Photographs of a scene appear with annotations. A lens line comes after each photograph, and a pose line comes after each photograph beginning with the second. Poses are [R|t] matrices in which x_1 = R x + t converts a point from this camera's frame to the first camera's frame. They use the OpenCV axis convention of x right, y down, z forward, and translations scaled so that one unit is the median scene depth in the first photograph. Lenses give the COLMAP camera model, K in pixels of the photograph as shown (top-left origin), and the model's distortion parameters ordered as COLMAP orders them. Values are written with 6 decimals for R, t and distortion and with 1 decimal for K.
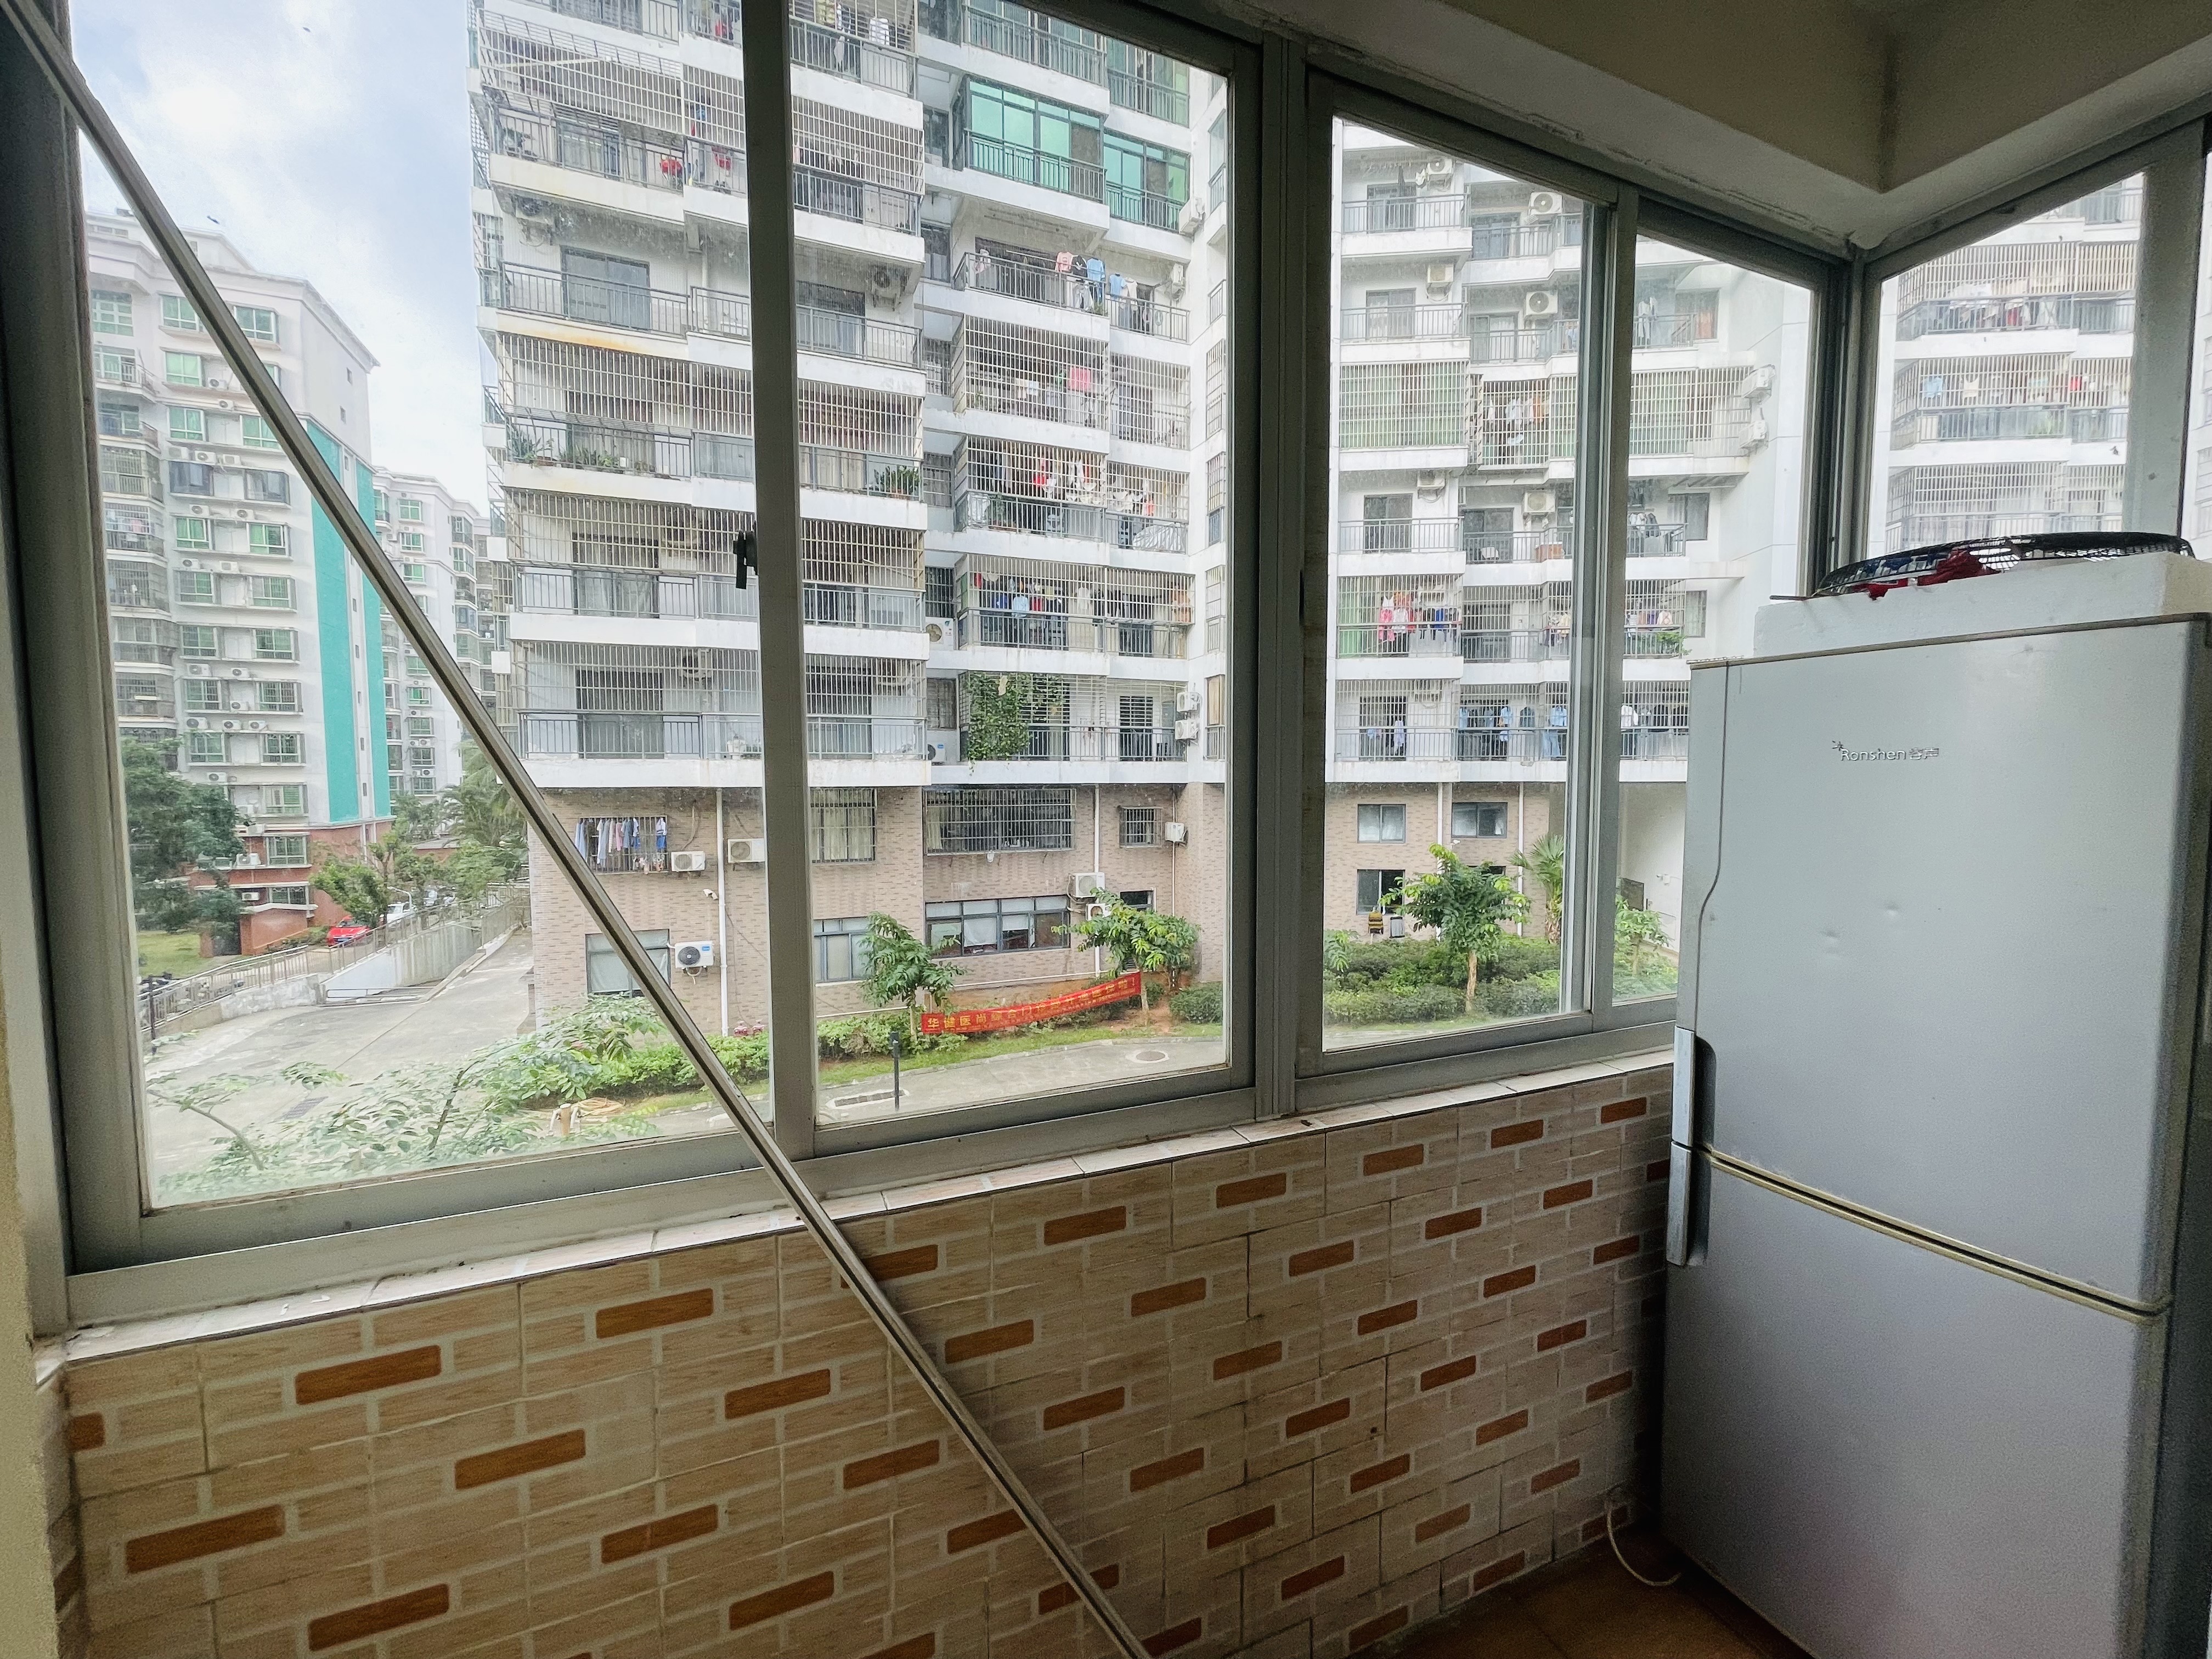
lens RADIAL K [[888.4, 0, 1115.2], [0, 888.4, 831.6], [0, 0, 1]] dist [-0.000783, -0.000263]
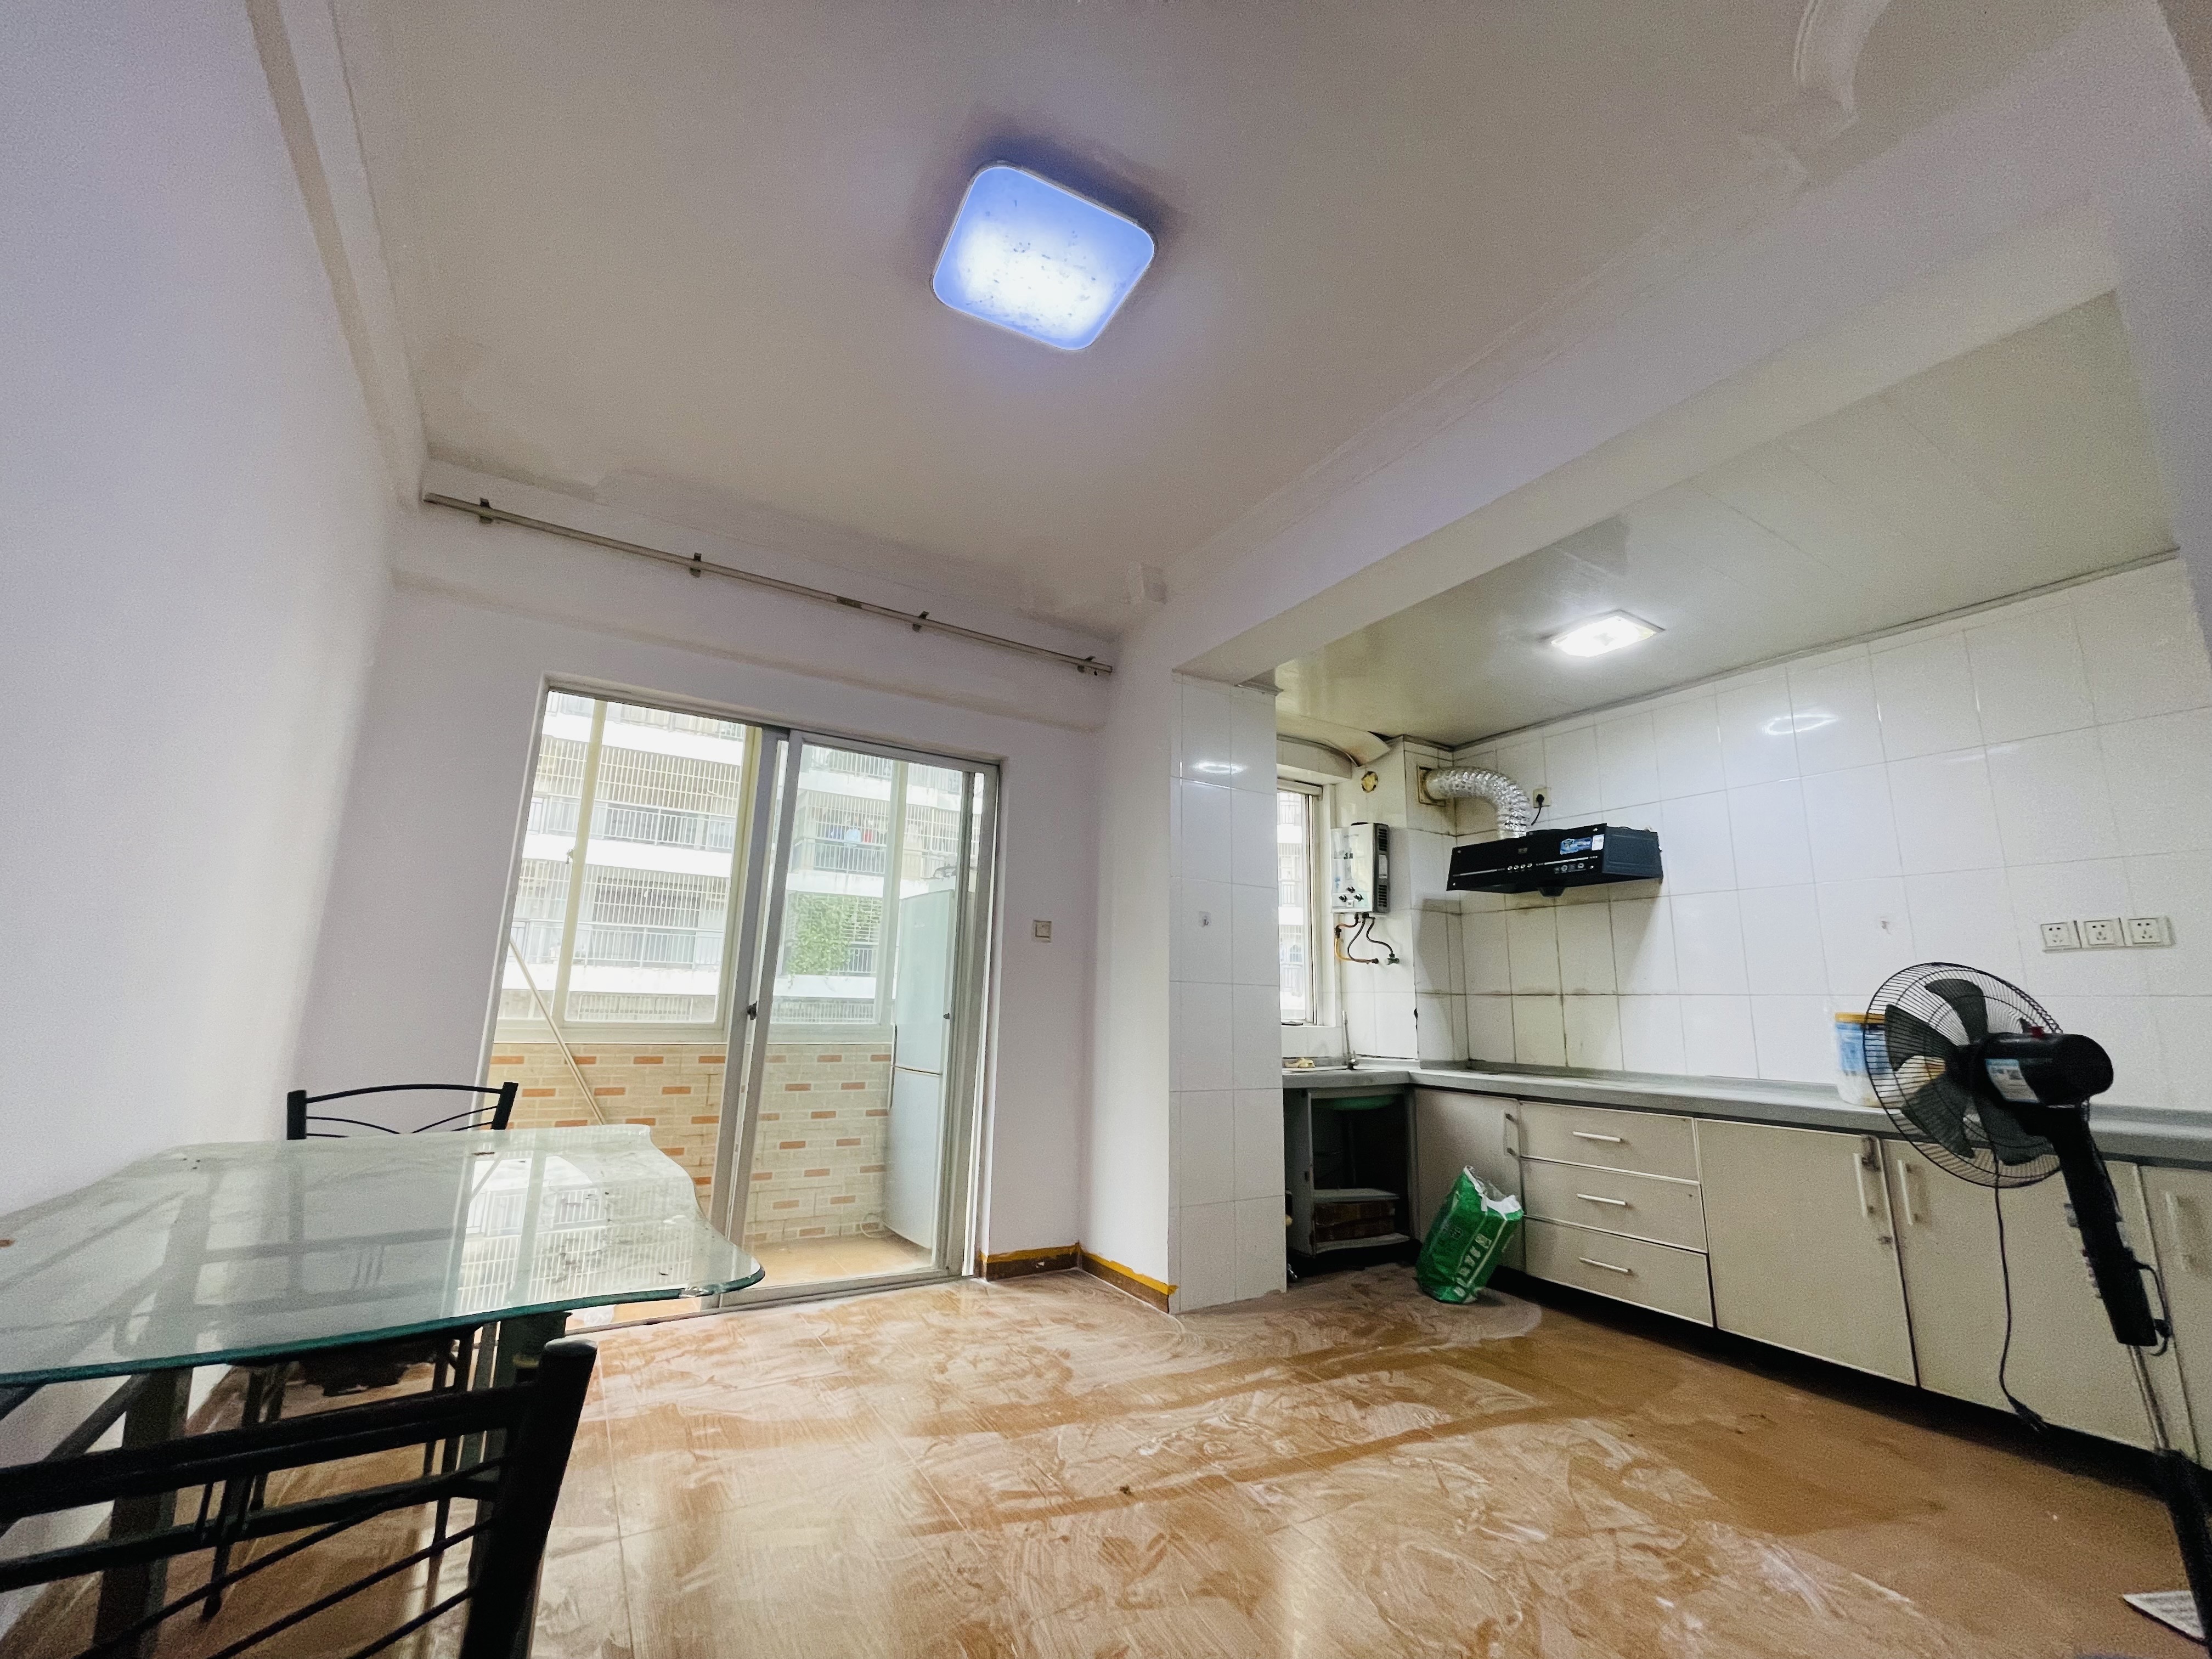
lens RADIAL K [[888.4, 0, 1103.9], [0, 888.4, 826.9], [0, 0, 1]] dist [-0.000783, -0.000263]
pose [[0.989138, 0.054793, 0.136398, 0.881620], [-0.017475, 0.965181, -0.261000, 0.345958], [-0.145949, 0.255782, 0.955654, -2.008377]]
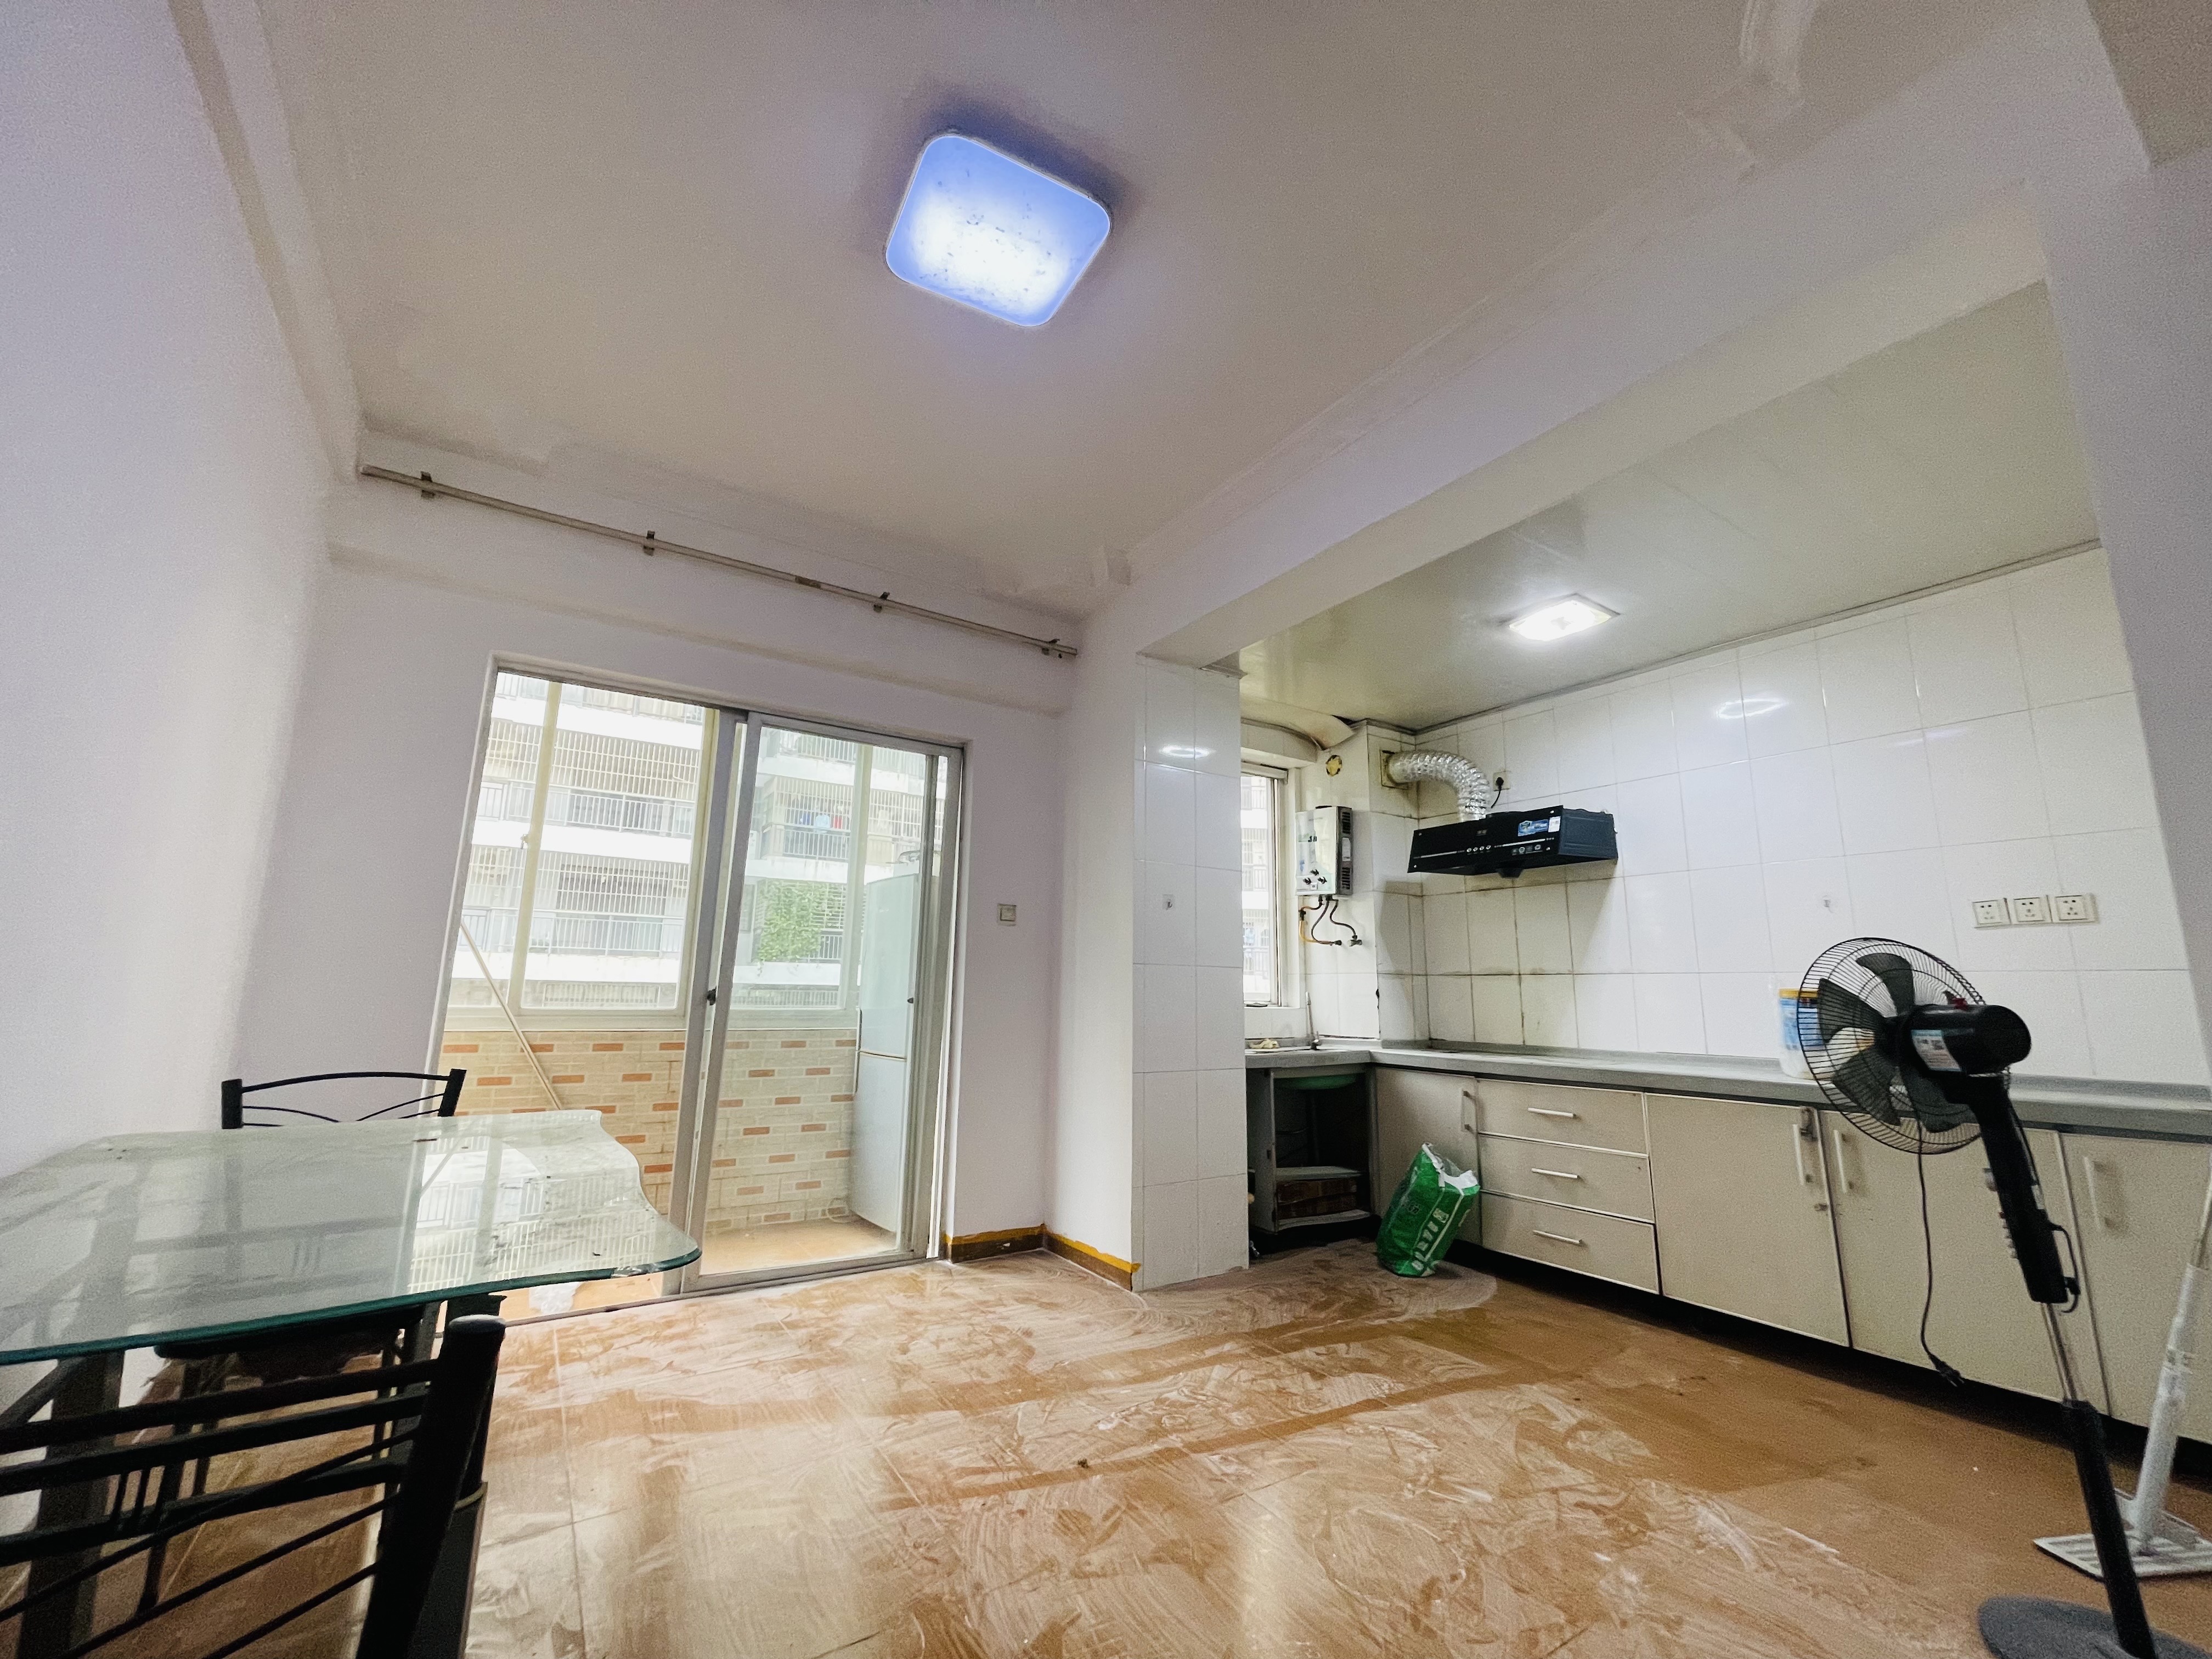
lens RADIAL K [[888.4, 0, 1104.1], [0, 888.4, 826.9], [0, 0, 1]] dist [-0.000783, -0.000263]
pose [[0.984641, 0.050518, 0.167124, 0.905800], [-0.007943, 0.969194, -0.246169, 0.352736], [-0.174412, 0.241060, 0.954710, -2.009963]]
